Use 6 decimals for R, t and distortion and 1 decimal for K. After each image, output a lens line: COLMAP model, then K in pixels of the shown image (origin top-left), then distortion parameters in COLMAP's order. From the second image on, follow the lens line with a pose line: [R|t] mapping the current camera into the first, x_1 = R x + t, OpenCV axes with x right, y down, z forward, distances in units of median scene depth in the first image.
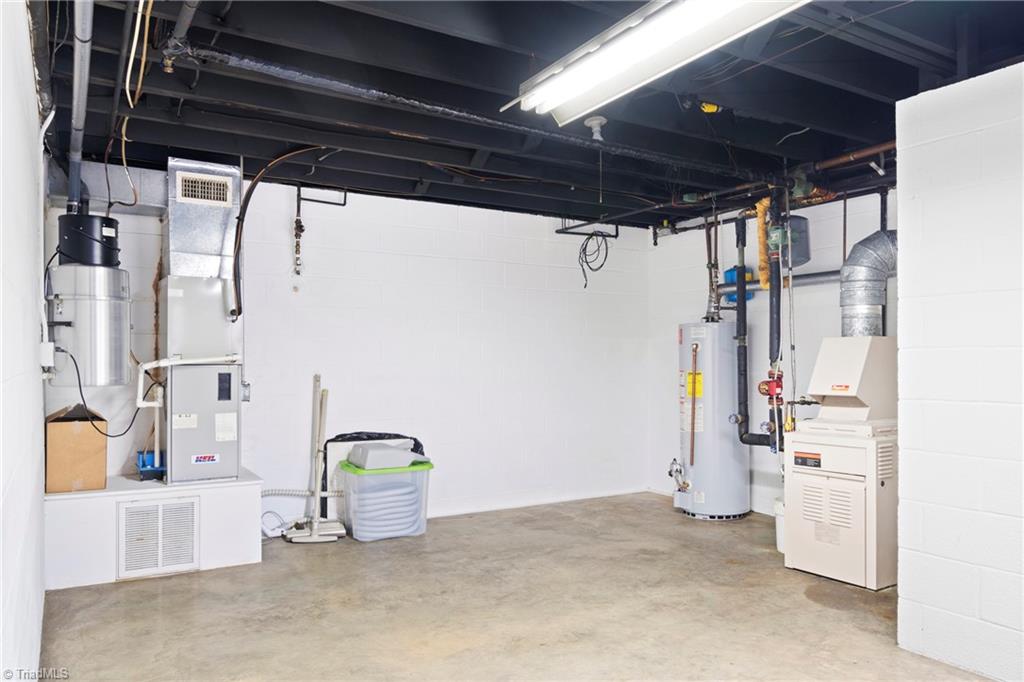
lens RADIAL K [[735.2, 0, 519.9], [0, 735.2, 351.4], [0, 0, 1]] dist [0.004611, -0.004211]
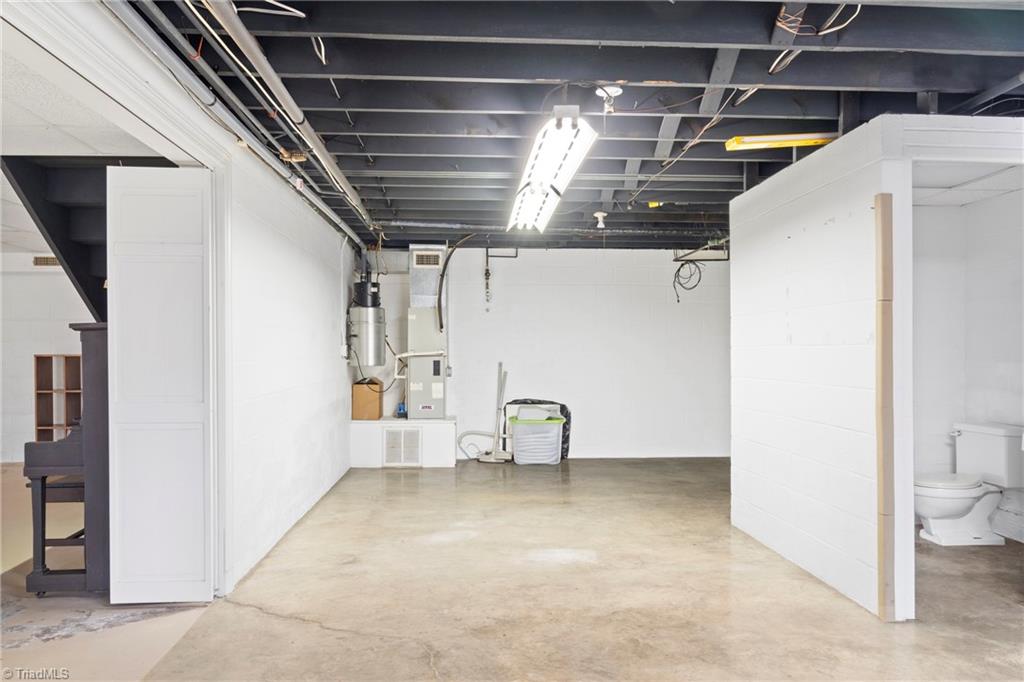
lens RADIAL K [[735.2, 0, 507.4], [0, 735.2, 341.3], [0, 0, 1]] dist [0.004611, -0.004211]
pose [[0.884727, -0.006791, -0.466059, 0.597511], [0.004986, 0.999975, -0.005106, -0.007993], [0.466082, 0.002194, 0.884739, -0.519093]]
